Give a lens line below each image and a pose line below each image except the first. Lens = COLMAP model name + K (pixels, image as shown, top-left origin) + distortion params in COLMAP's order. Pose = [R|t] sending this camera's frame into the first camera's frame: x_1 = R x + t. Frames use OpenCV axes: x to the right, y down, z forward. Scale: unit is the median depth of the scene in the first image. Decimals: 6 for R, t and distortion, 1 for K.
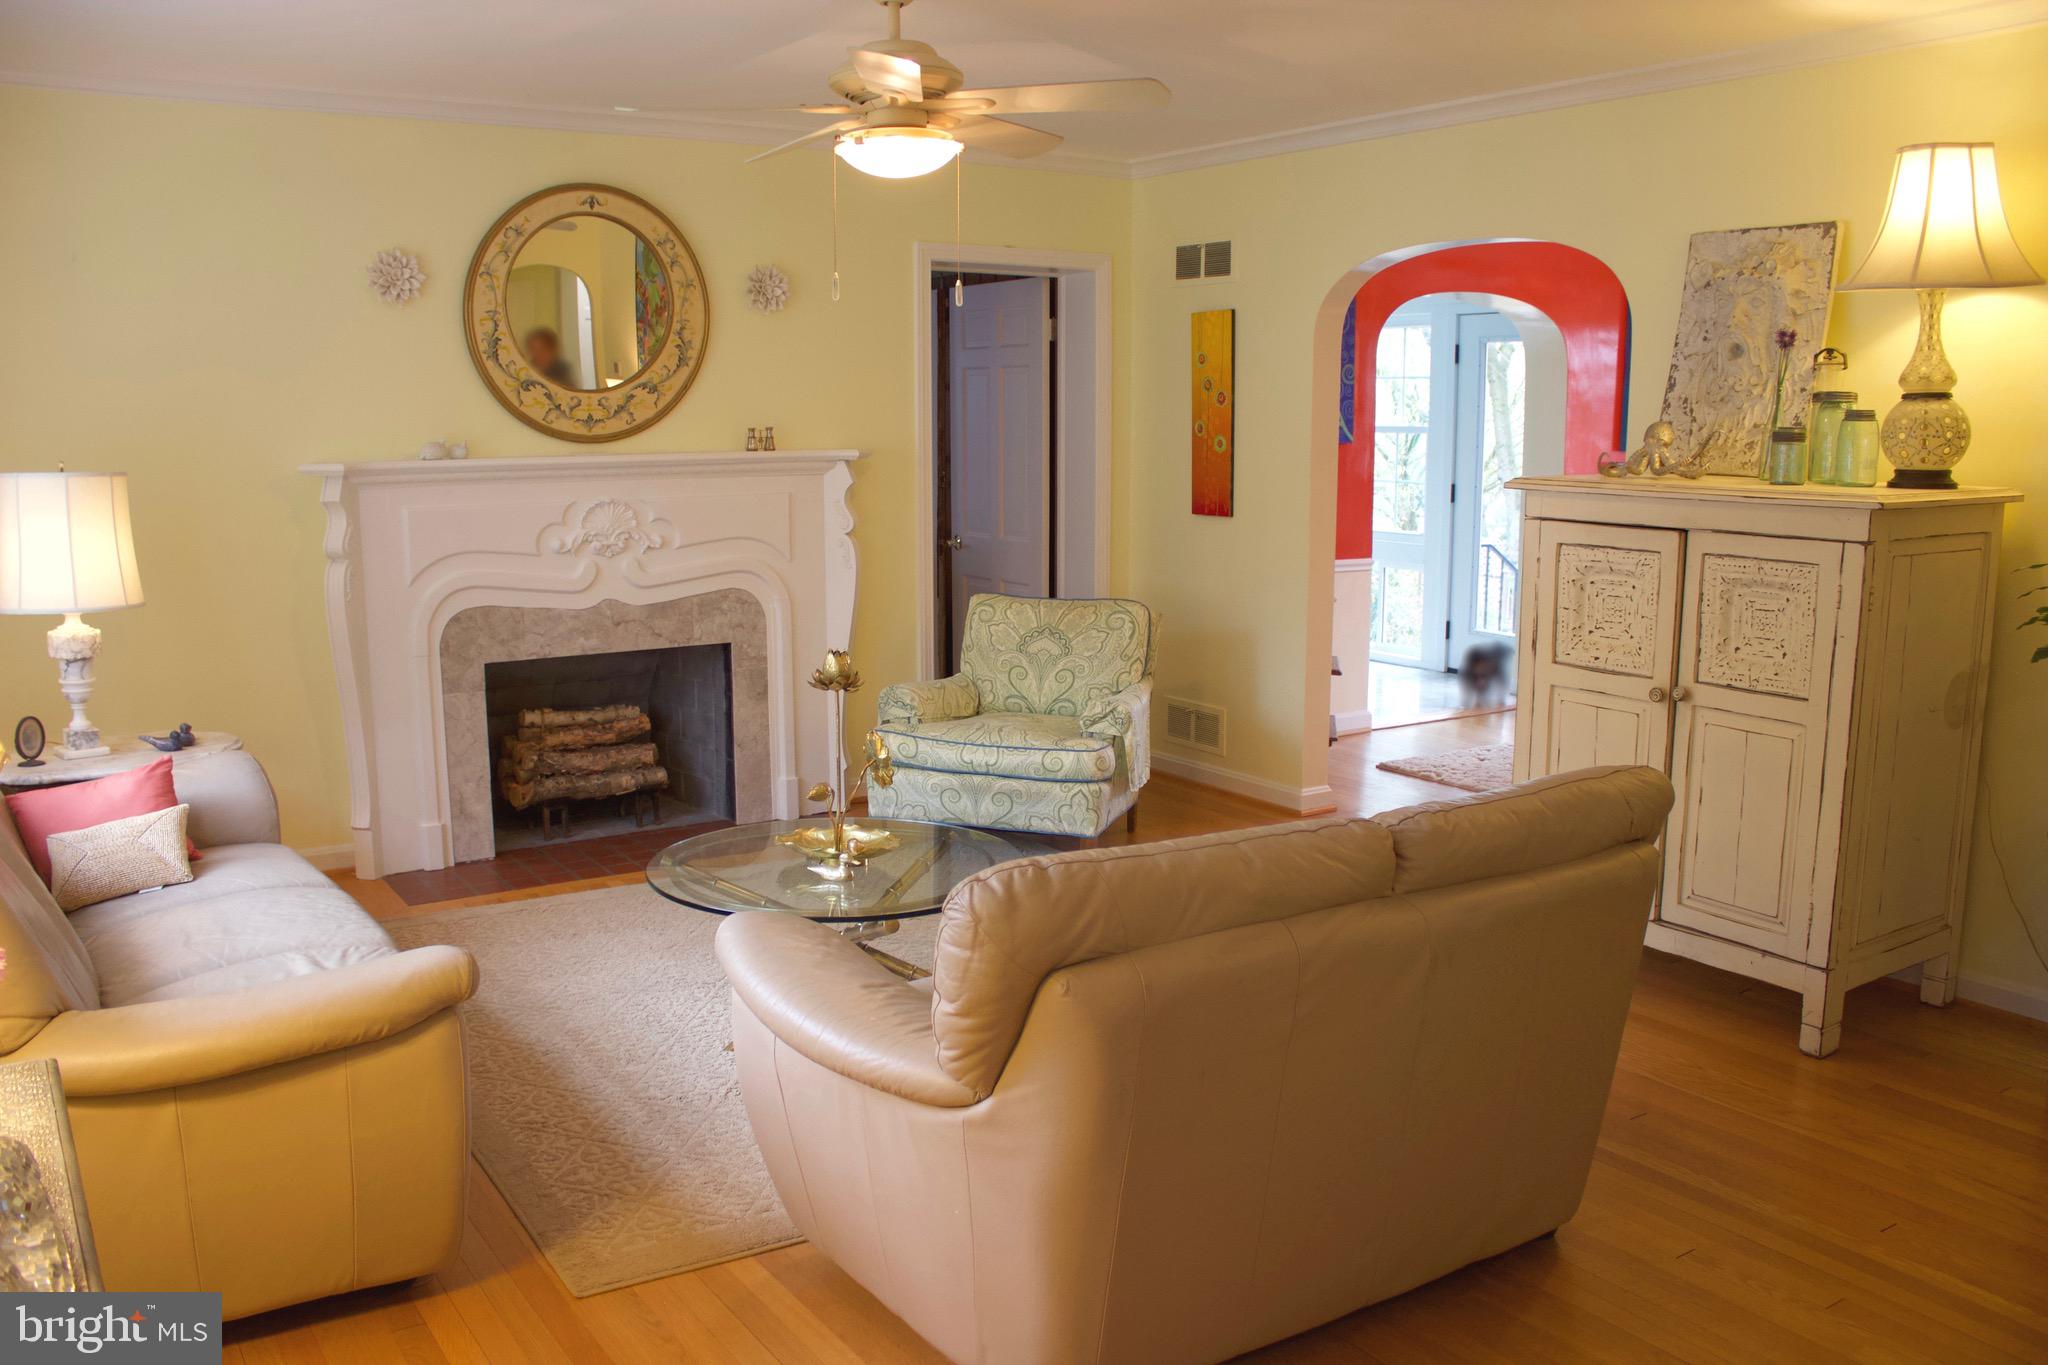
lens RADIAL K [[1718.8, 0, 1014.7], [0, 1718.8, 688.8], [0, 0, 1]] dist [-0.149048, 0.001836]
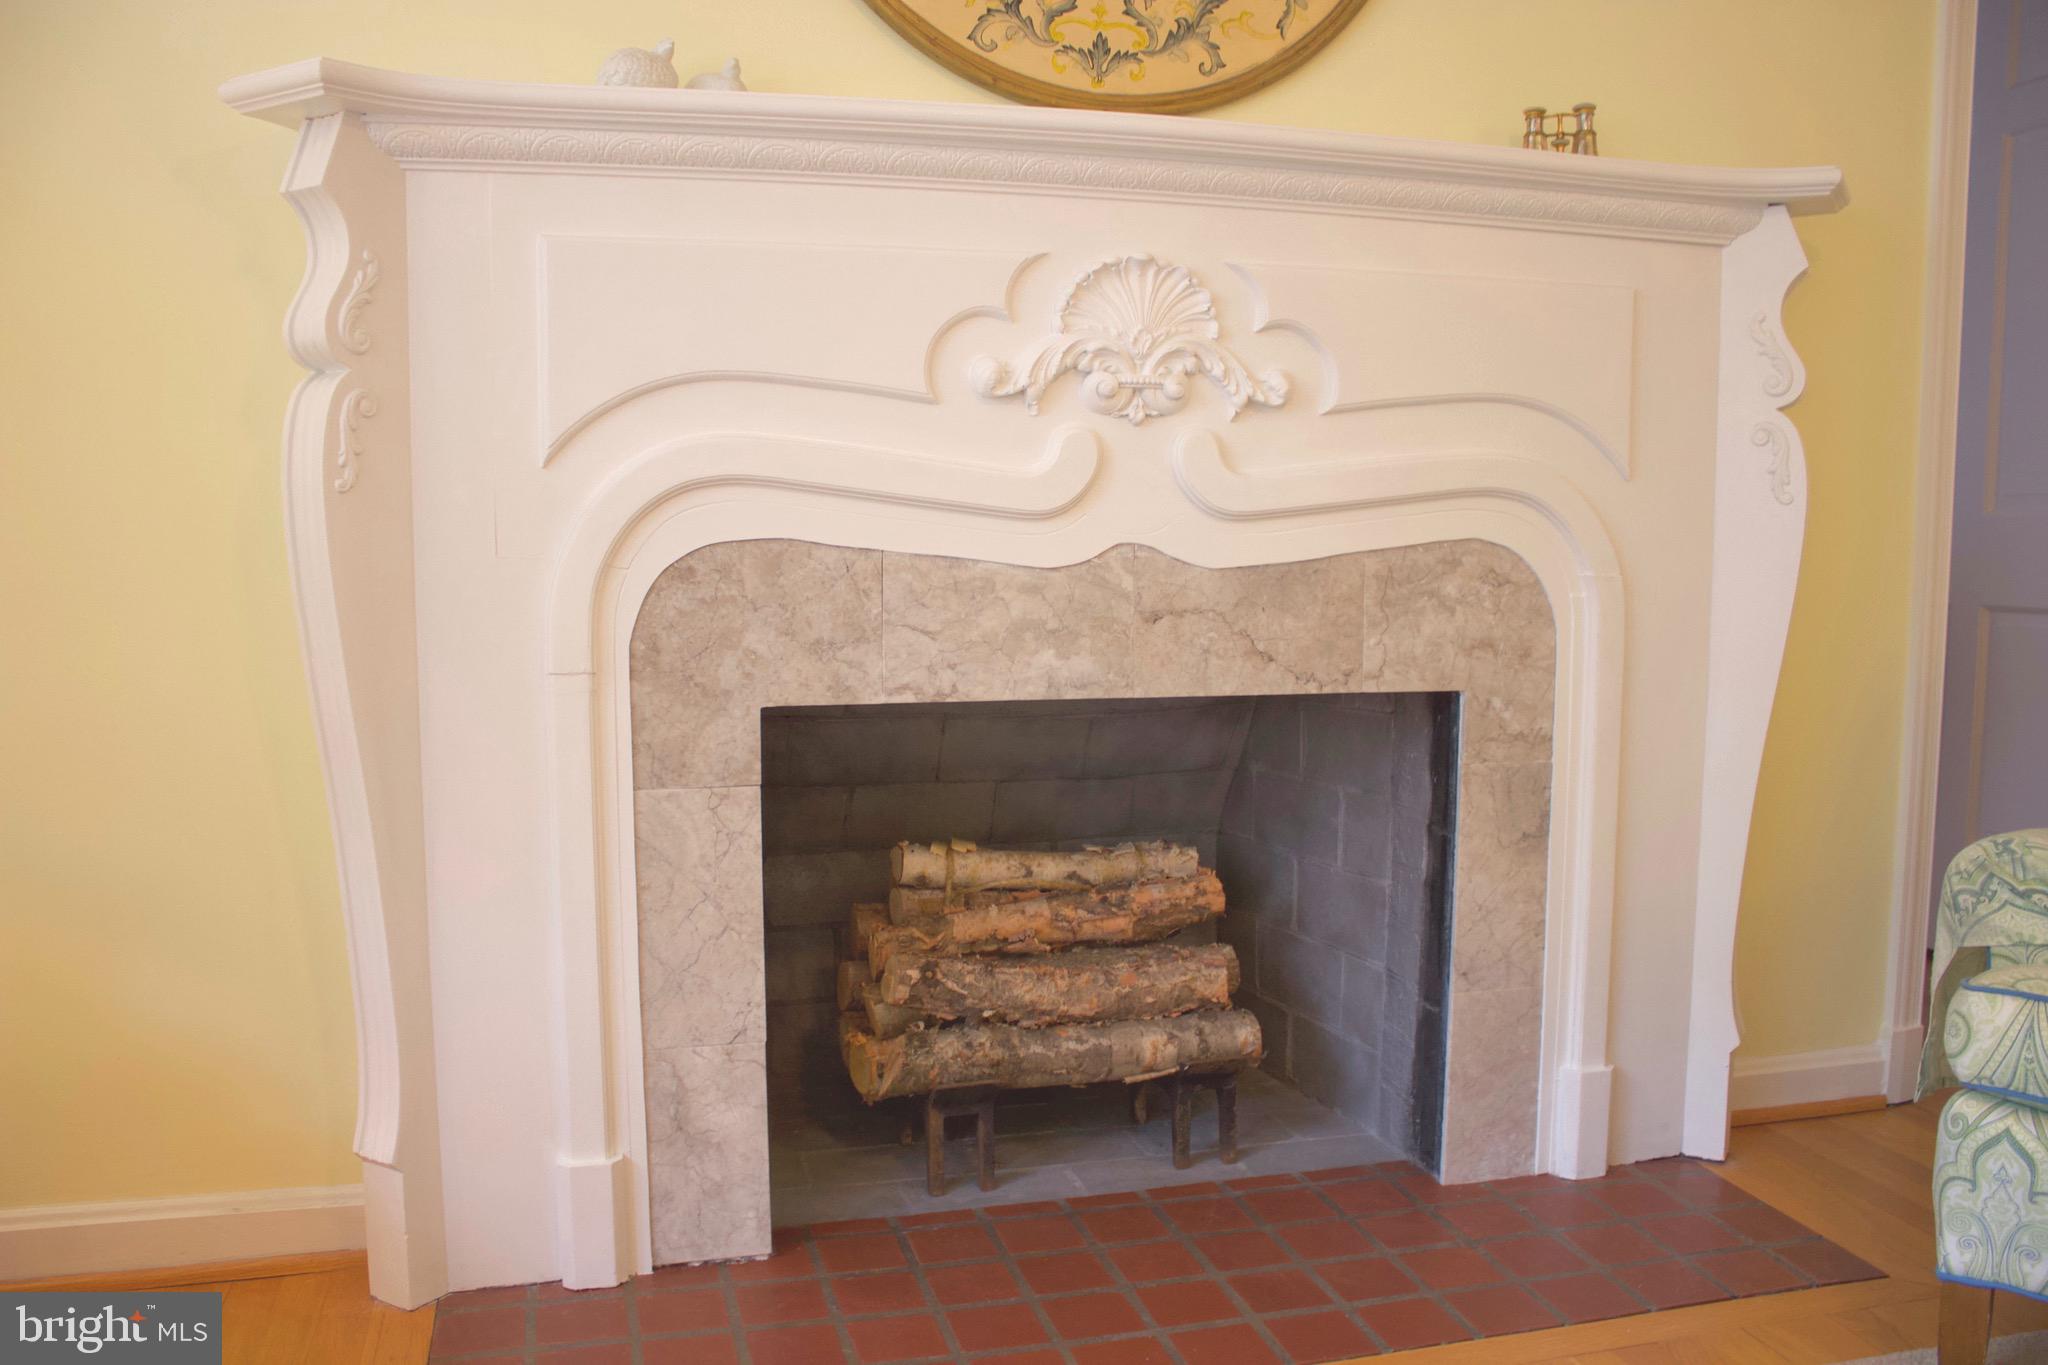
lens RADIAL K [[1718.8, 0, 1026.8], [0, 1718.8, 683.5], [0, 0, 1]] dist [-0.149048, 0.001836]
pose [[0.951901, 0.036167, -0.304264, -0.146001], [-0.057293, 0.996505, -0.060792, -0.001541], [0.301001, 0.075300, 0.950646, 0.641909]]
